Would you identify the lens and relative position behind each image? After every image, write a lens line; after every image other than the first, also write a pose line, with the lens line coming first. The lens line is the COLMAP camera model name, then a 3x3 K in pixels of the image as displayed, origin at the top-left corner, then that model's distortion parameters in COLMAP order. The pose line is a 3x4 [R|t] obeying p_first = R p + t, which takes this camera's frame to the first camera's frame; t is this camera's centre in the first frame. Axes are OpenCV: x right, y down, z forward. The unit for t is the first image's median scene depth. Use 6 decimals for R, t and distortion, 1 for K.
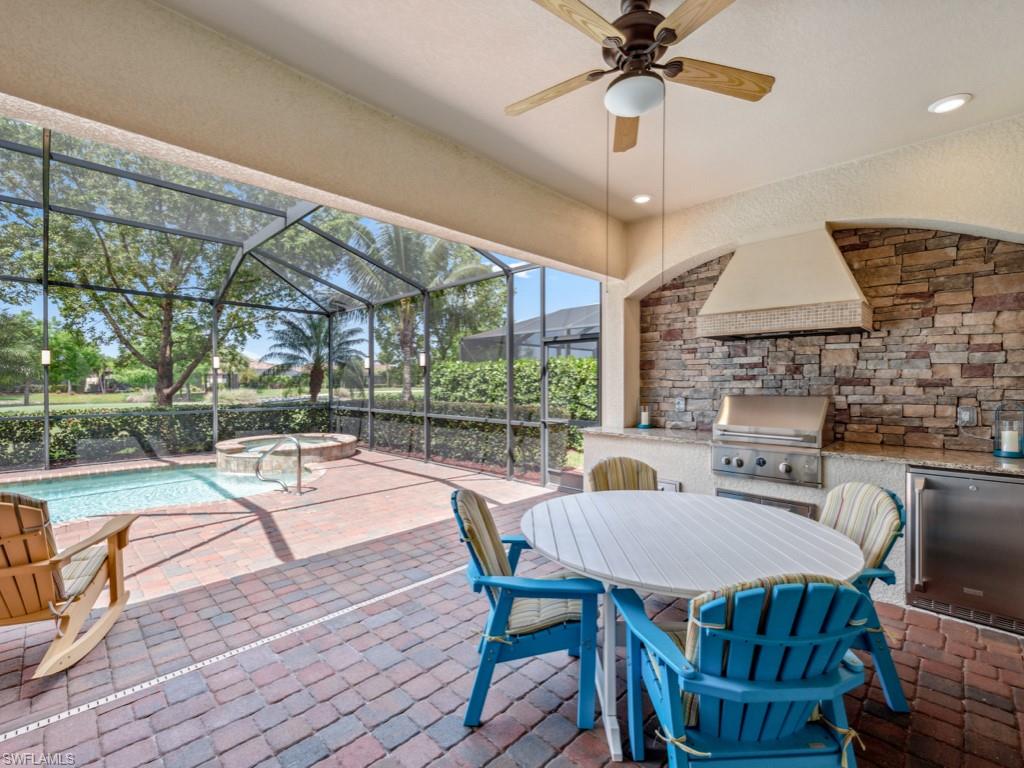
lens RADIAL K [[455.6, 0, 512.0], [0, 455.6, 384.0], [0, 0, 1]] dist [0.000640, -0.000323]
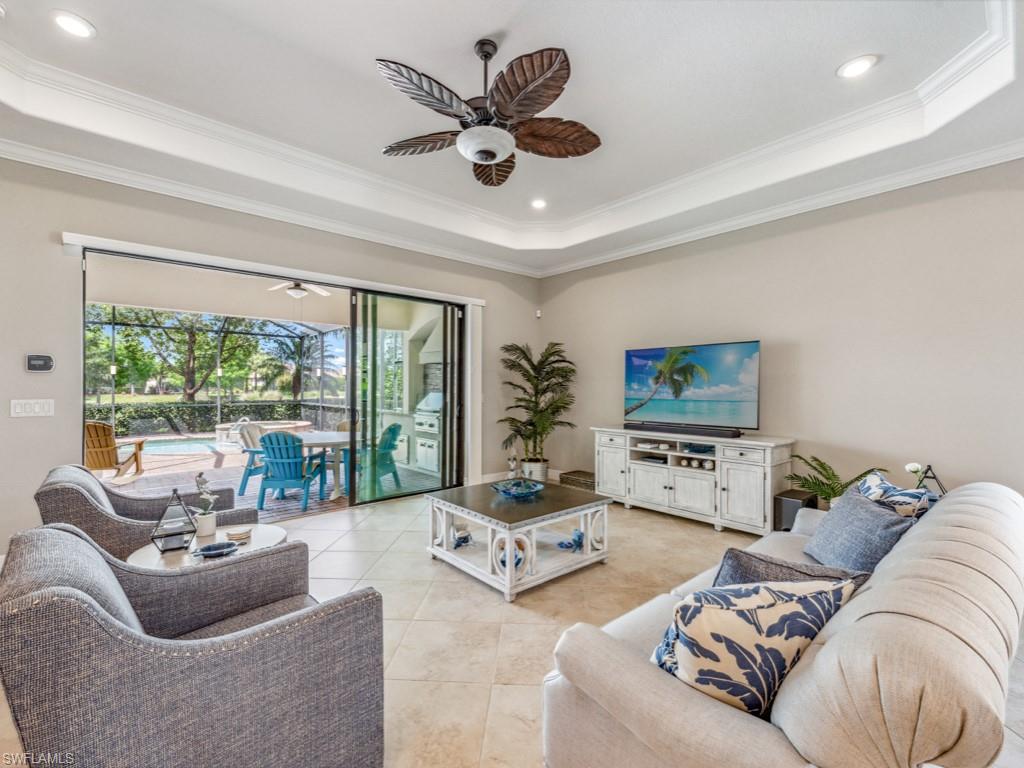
lens RADIAL K [[448.5, 0, 508.0], [0, 448.5, 385.6], [0, 0, 1]] dist [0.007534, -0.000673]
pose [[0.996981, 0.002593, -0.077597, 0.398797], [-0.002938, 0.999986, -0.004332, 0.000602], [0.077585, 0.004546, 0.996975, -0.389464]]
